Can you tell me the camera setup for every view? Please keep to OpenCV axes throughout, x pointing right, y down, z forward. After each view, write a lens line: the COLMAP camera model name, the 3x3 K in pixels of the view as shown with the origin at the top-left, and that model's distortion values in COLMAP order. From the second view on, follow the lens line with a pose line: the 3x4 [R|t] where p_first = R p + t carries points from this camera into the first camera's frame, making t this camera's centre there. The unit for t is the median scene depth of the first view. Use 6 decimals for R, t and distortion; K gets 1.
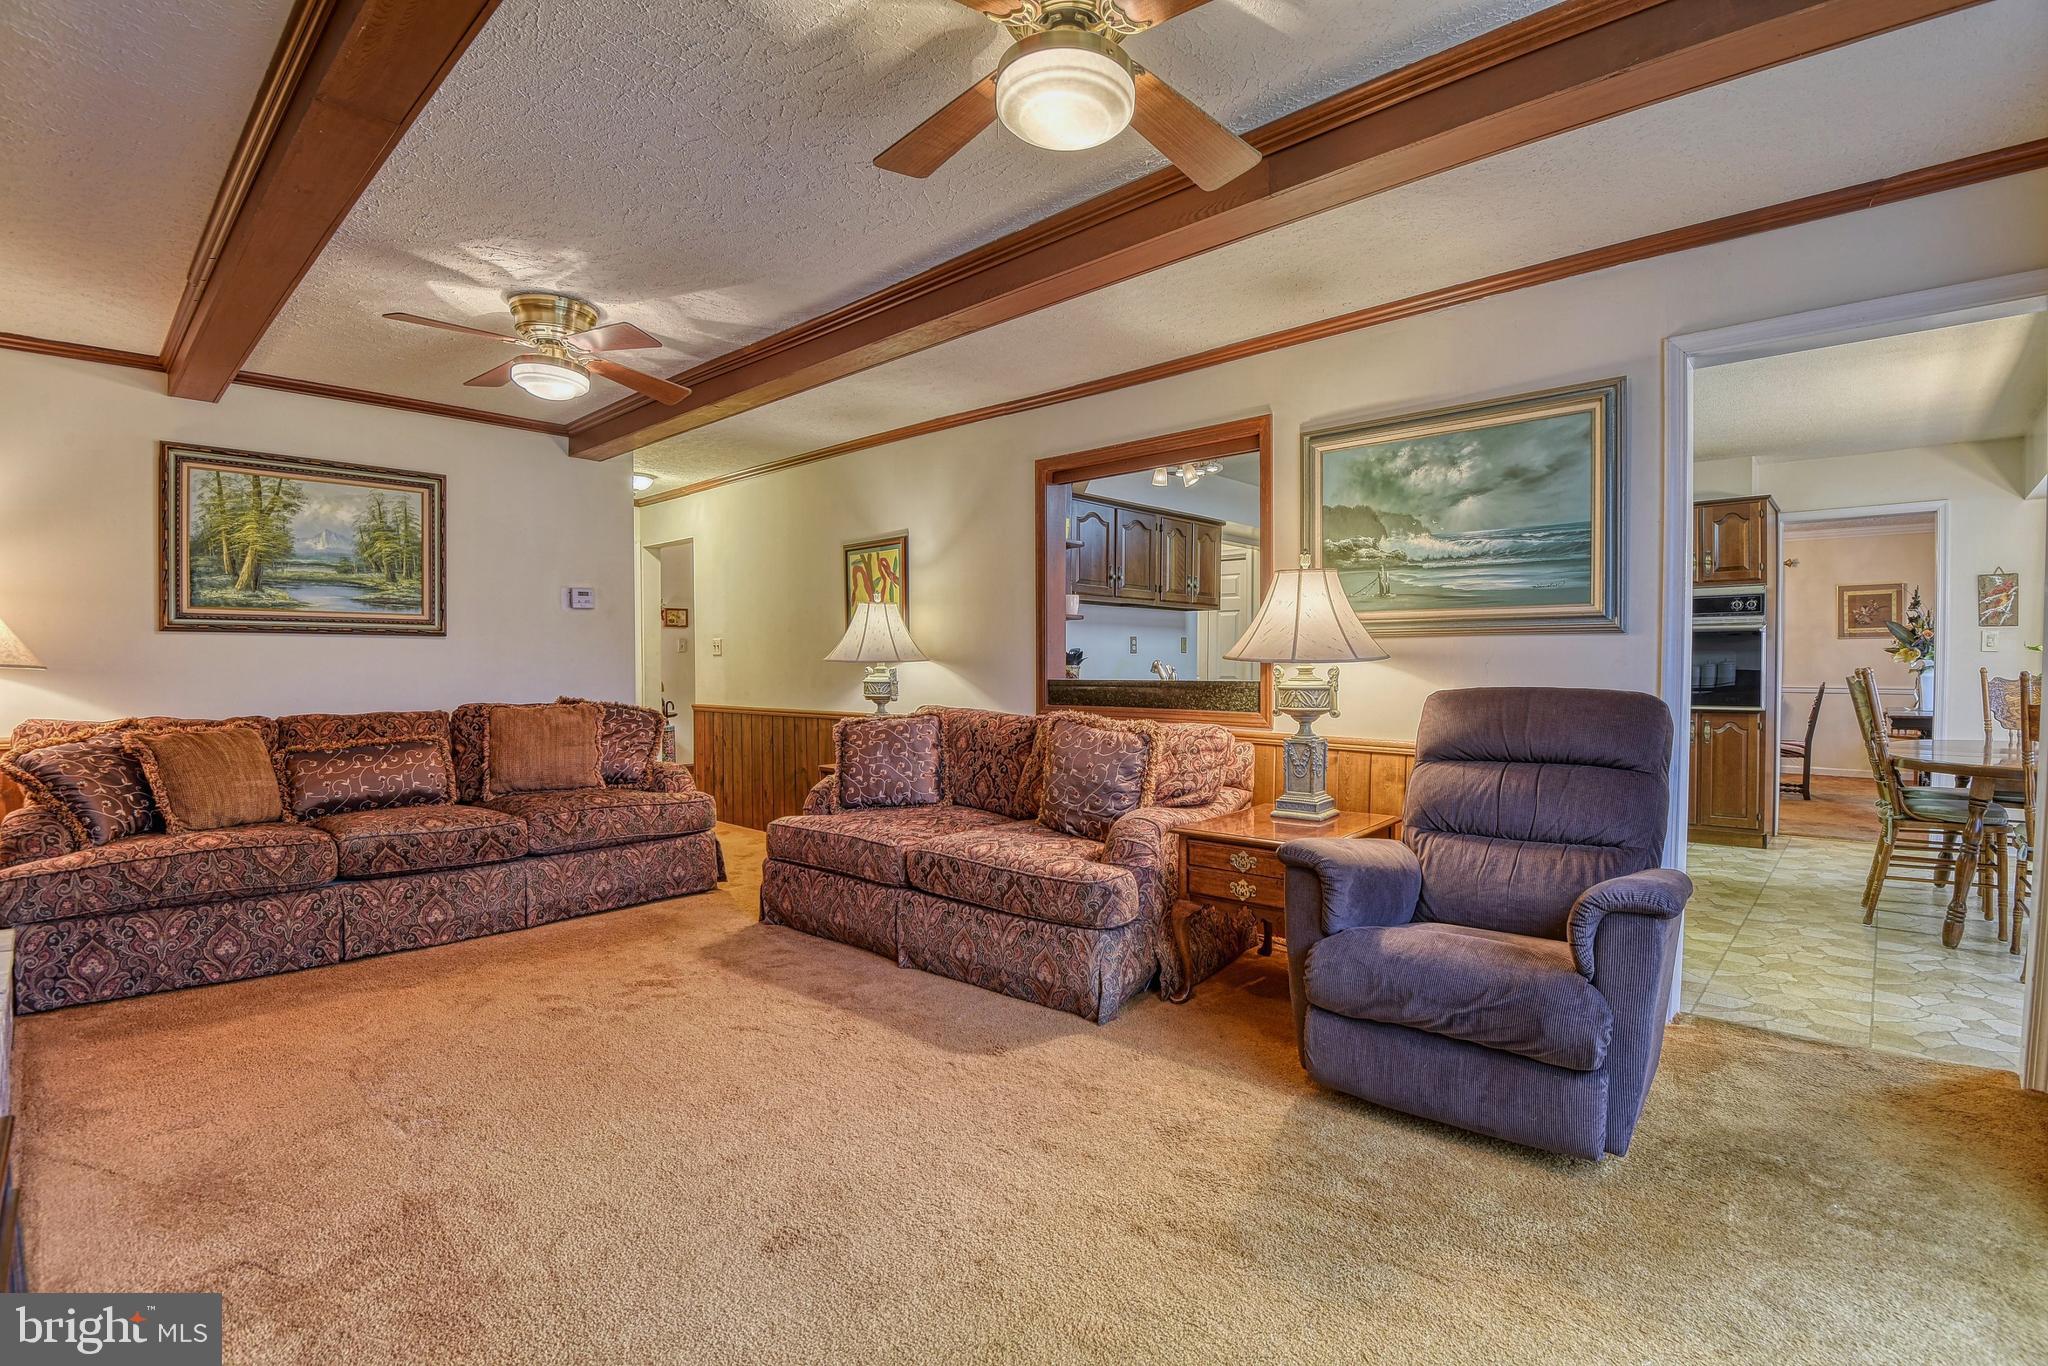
lens RADIAL K [[946.4, 0, 1044.8], [0, 946.4, 686.7], [0, 0, 1]] dist [-0.032382, -0.006072]
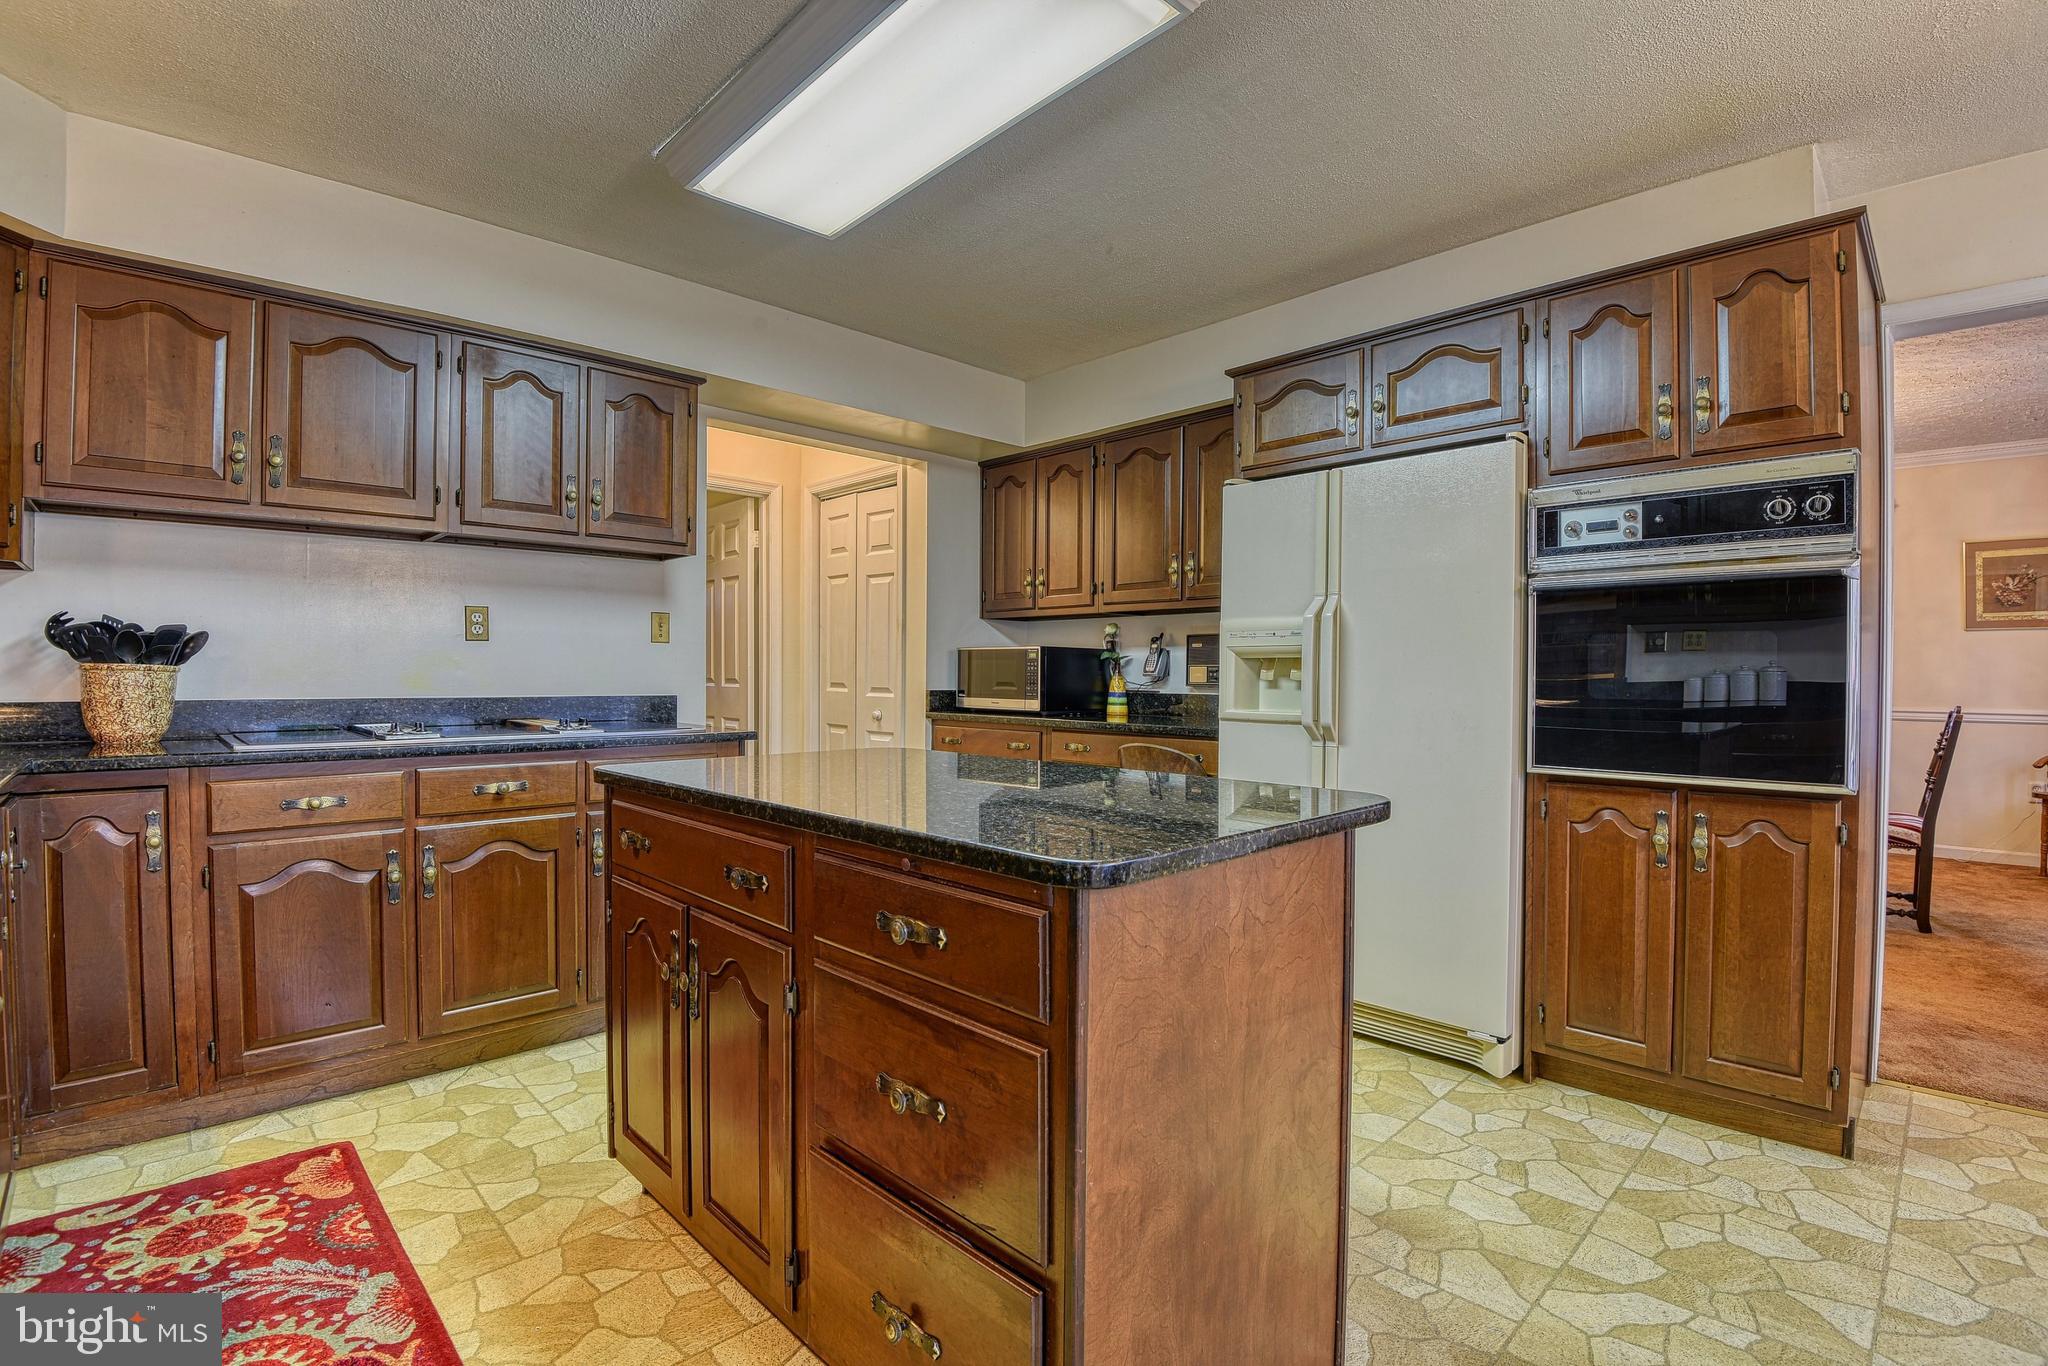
lens RADIAL K [[946.4, 0, 1061.6], [0, 946.4, 685.9], [0, 0, 1]] dist [-0.032382, -0.006072]
pose [[0.999369, 0.005696, -0.035065, 0.465296], [-0.006060, 0.999929, -0.010285, -0.010667], [0.035004, 0.010491, 0.999332, 0.610487]]
